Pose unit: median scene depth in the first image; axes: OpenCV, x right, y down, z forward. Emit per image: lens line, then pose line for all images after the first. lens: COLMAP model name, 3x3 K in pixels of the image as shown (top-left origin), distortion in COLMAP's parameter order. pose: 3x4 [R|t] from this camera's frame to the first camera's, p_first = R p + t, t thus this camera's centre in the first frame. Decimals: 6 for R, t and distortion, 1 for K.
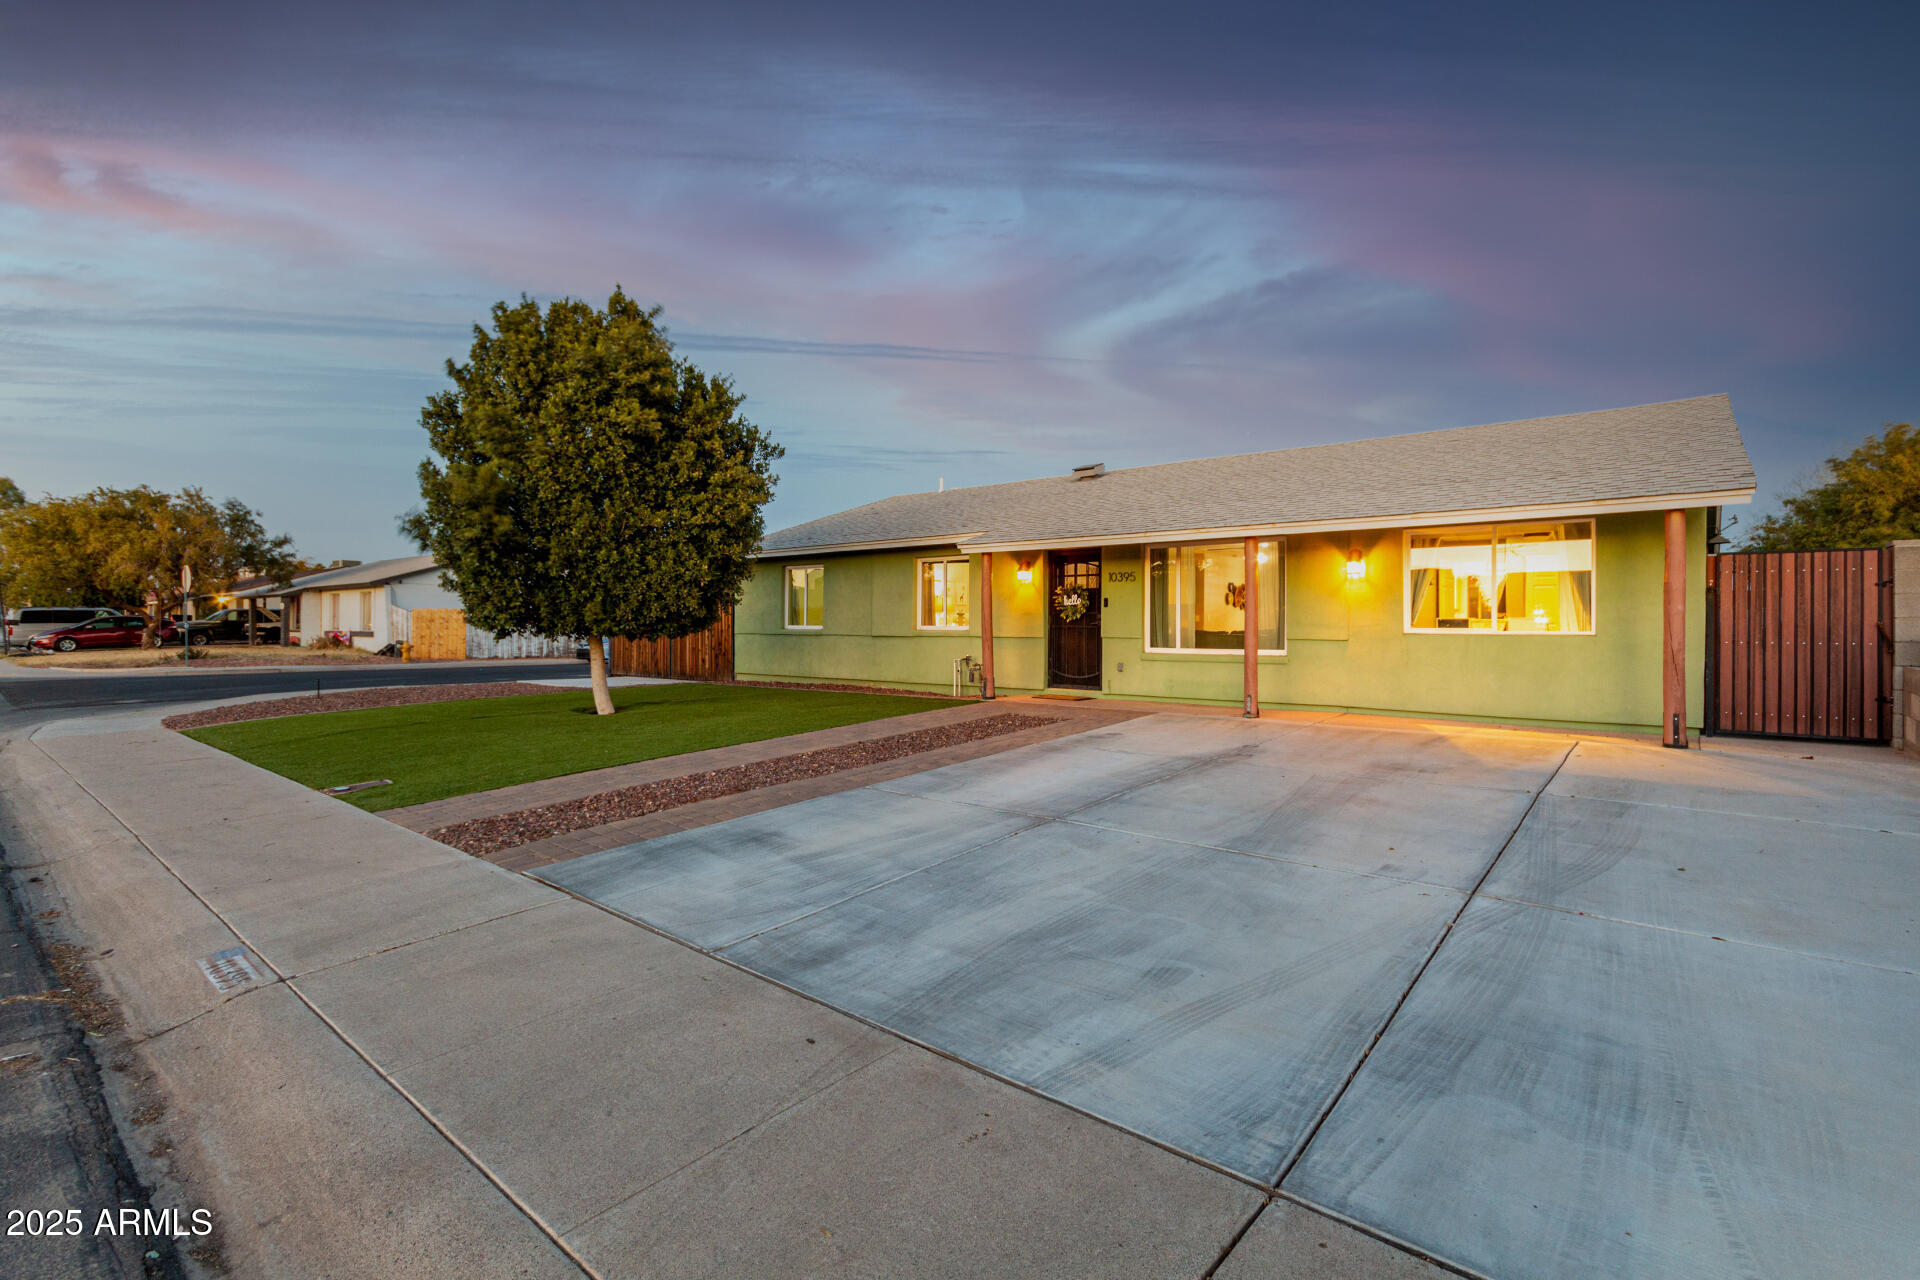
lens RADIAL K [[893.4, 0, 955.7], [0, 893.4, 625.2], [0, 0, 1]] dist [0.003600, 0.000245]
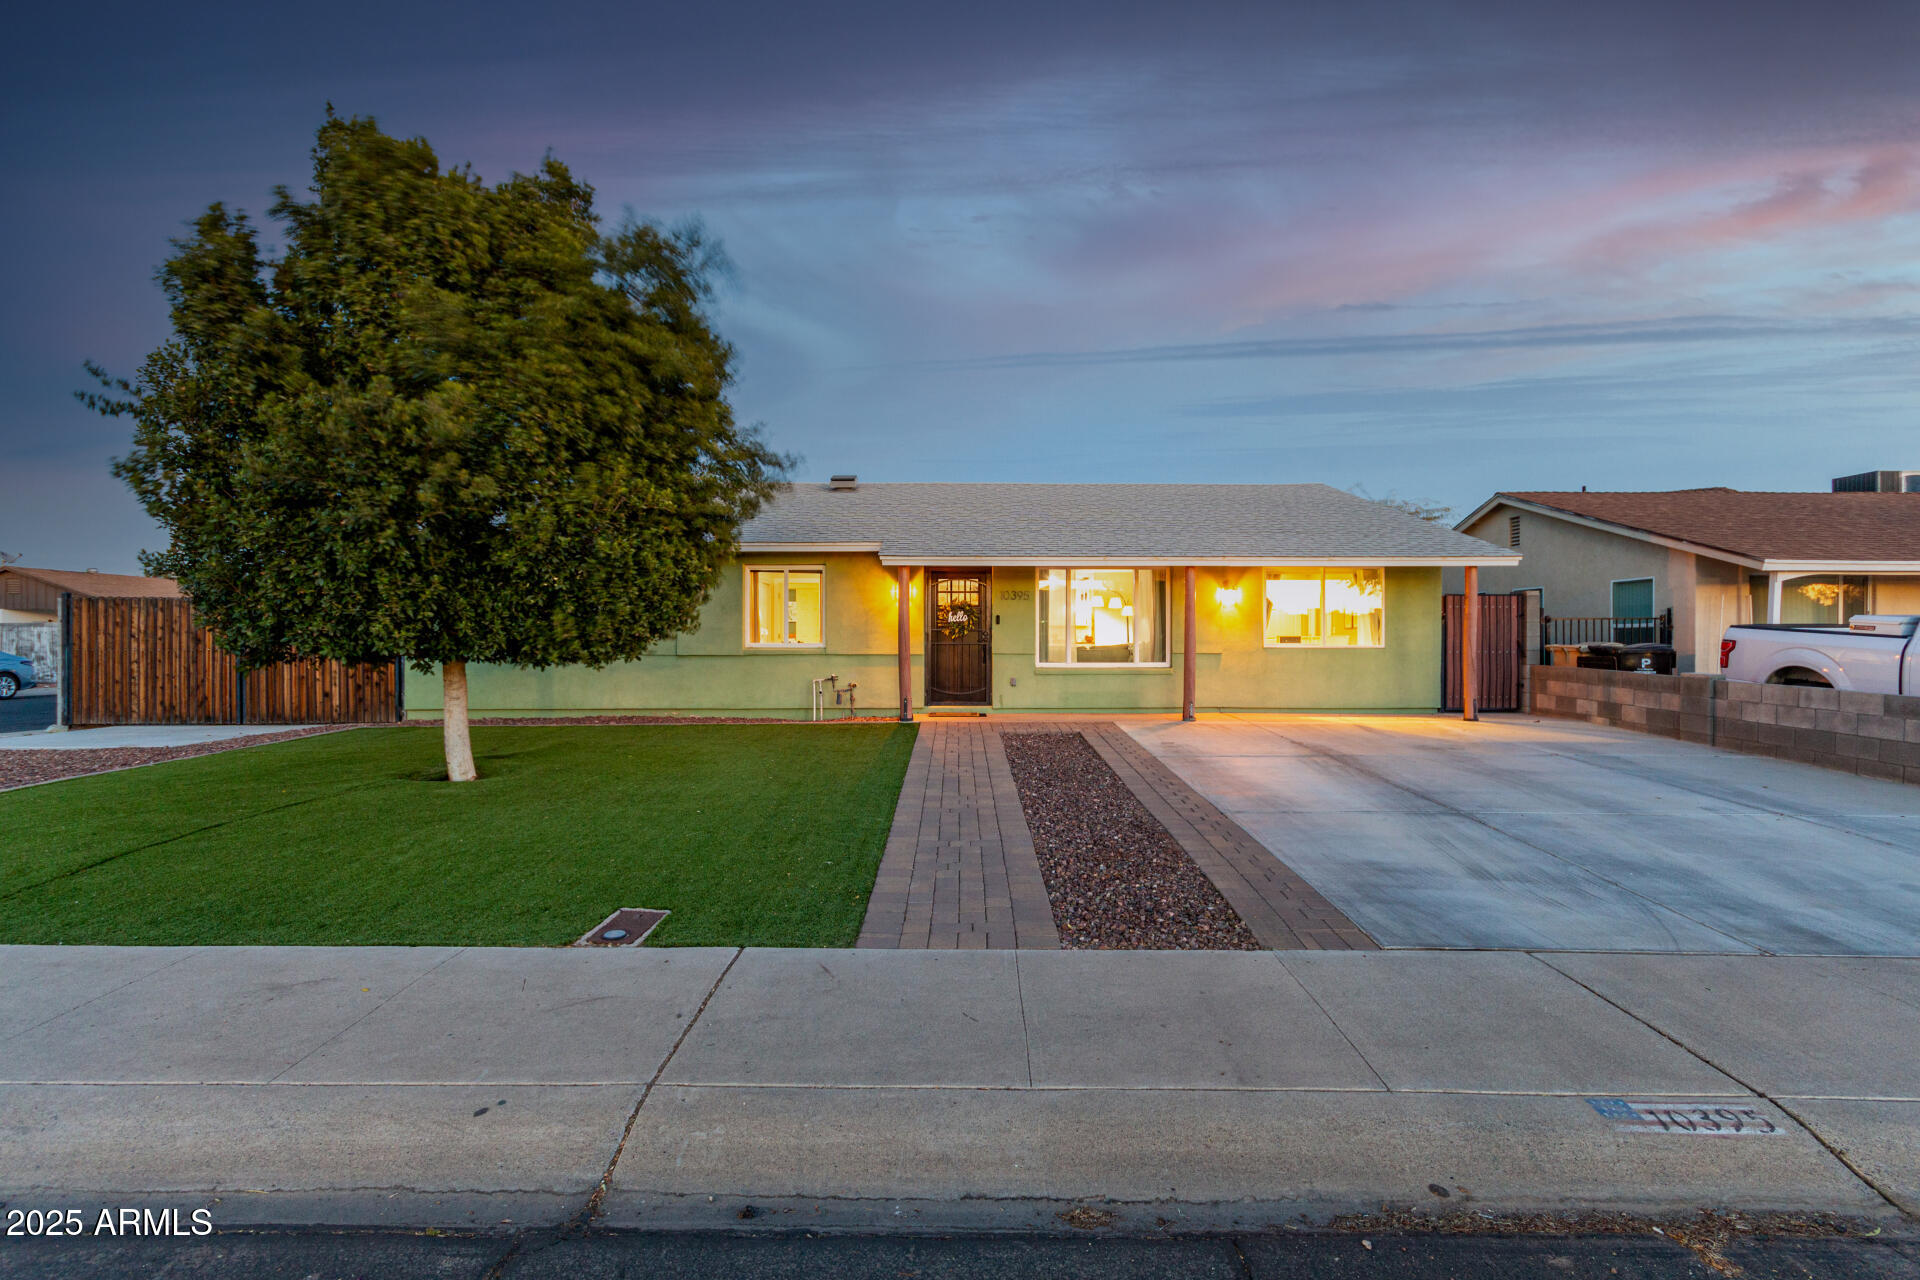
lens RADIAL K [[893.4, 0, 960.1], [0, 893.4, 641.7], [0, 0, 1]] dist [0.003600, 0.000245]
pose [[0.765106, -0.005564, 0.643880, -0.519457], [0.001645, 0.999976, 0.006686, -0.006798], [-0.643902, -0.004056, 0.765097, 0.240934]]
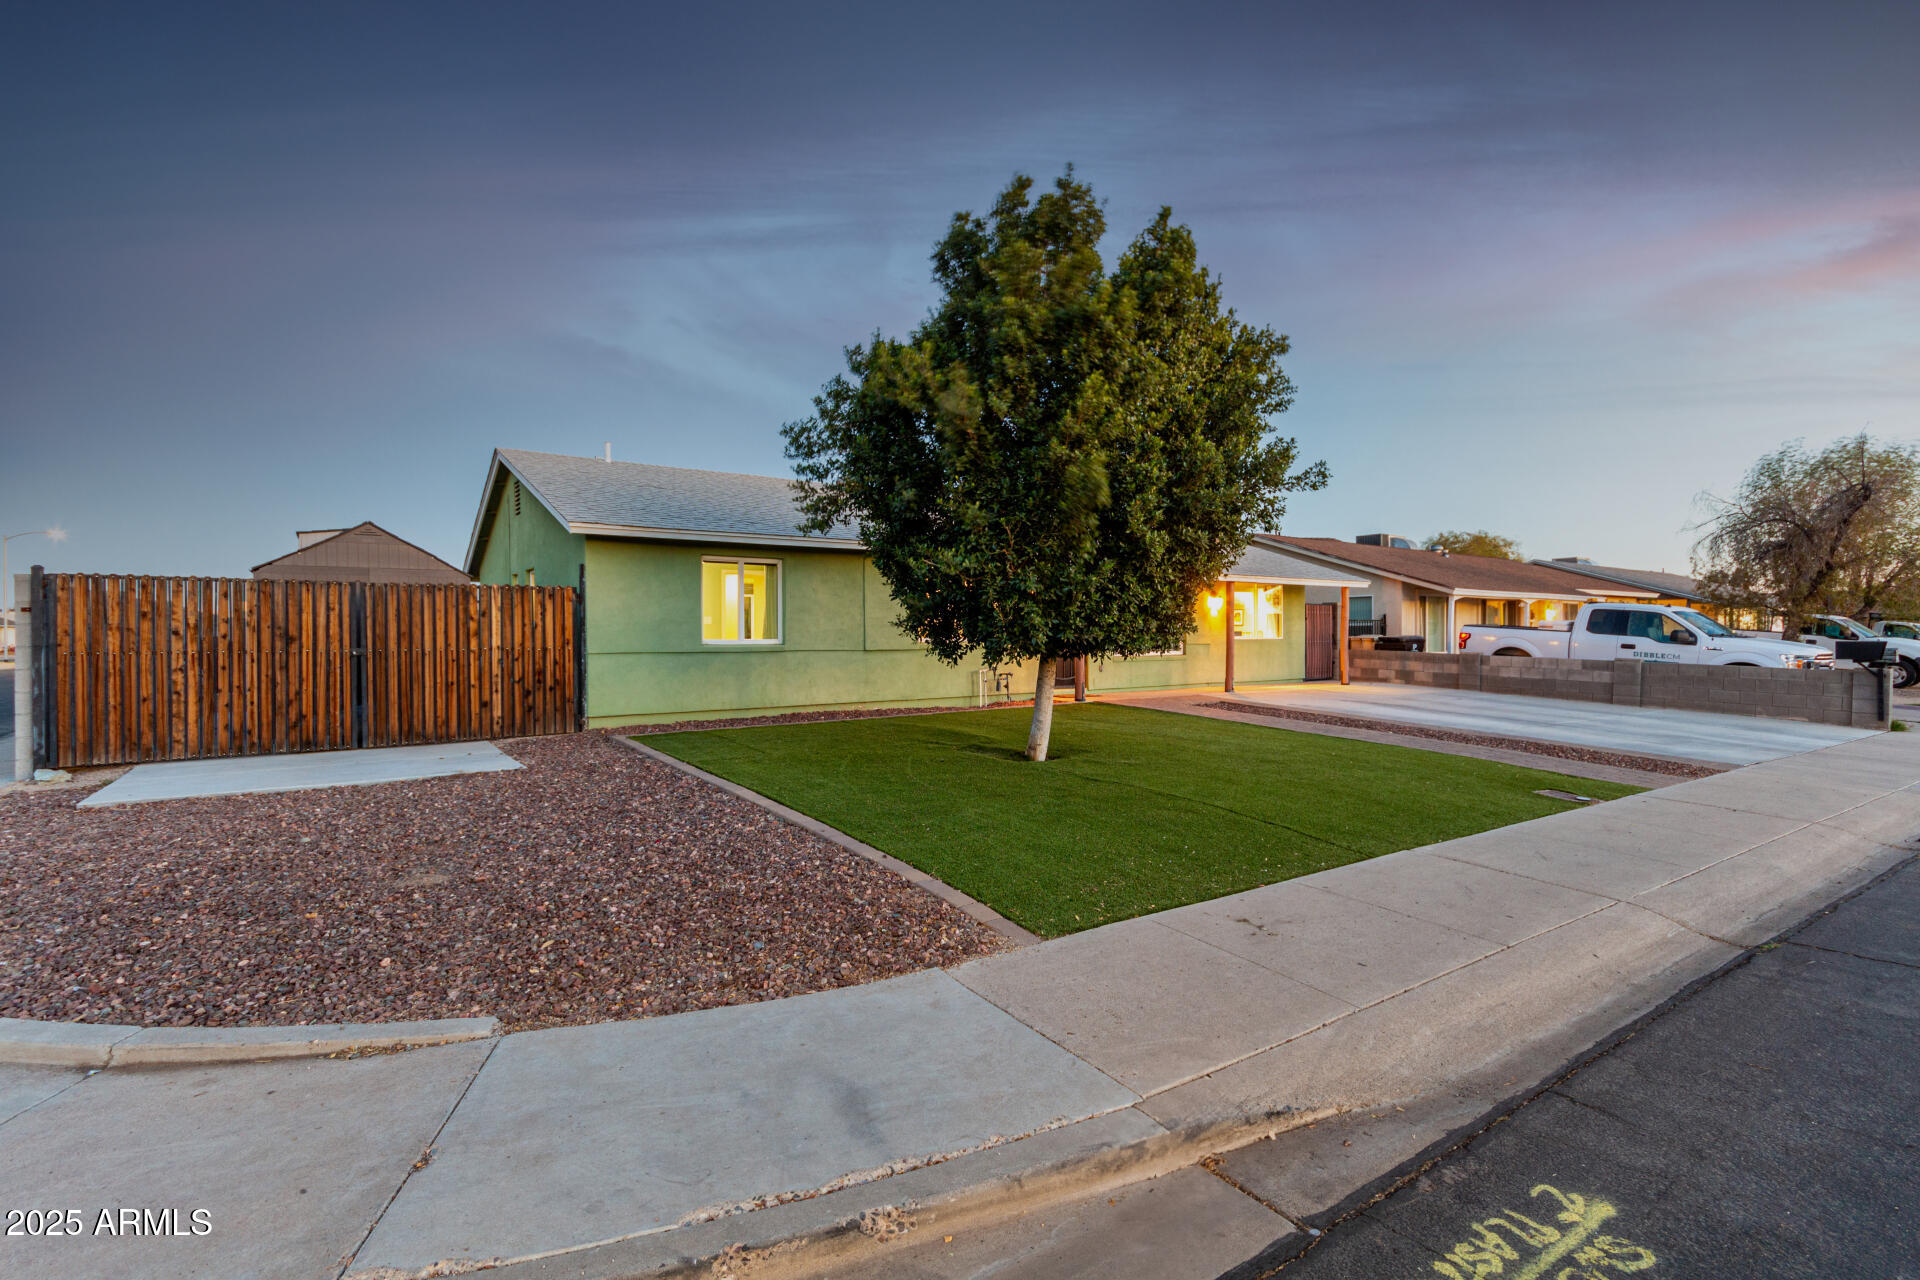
lens RADIAL K [[893.4, 0, 952.7], [0, 893.4, 639.1], [0, 0, 1]] dist [0.003600, 0.000245]
pose [[0.271168, -0.008294, 0.962496, -1.090998], [0.004246, 0.999963, 0.007420, -0.005652], [-0.962523, 0.002075, 0.271193, 0.836886]]
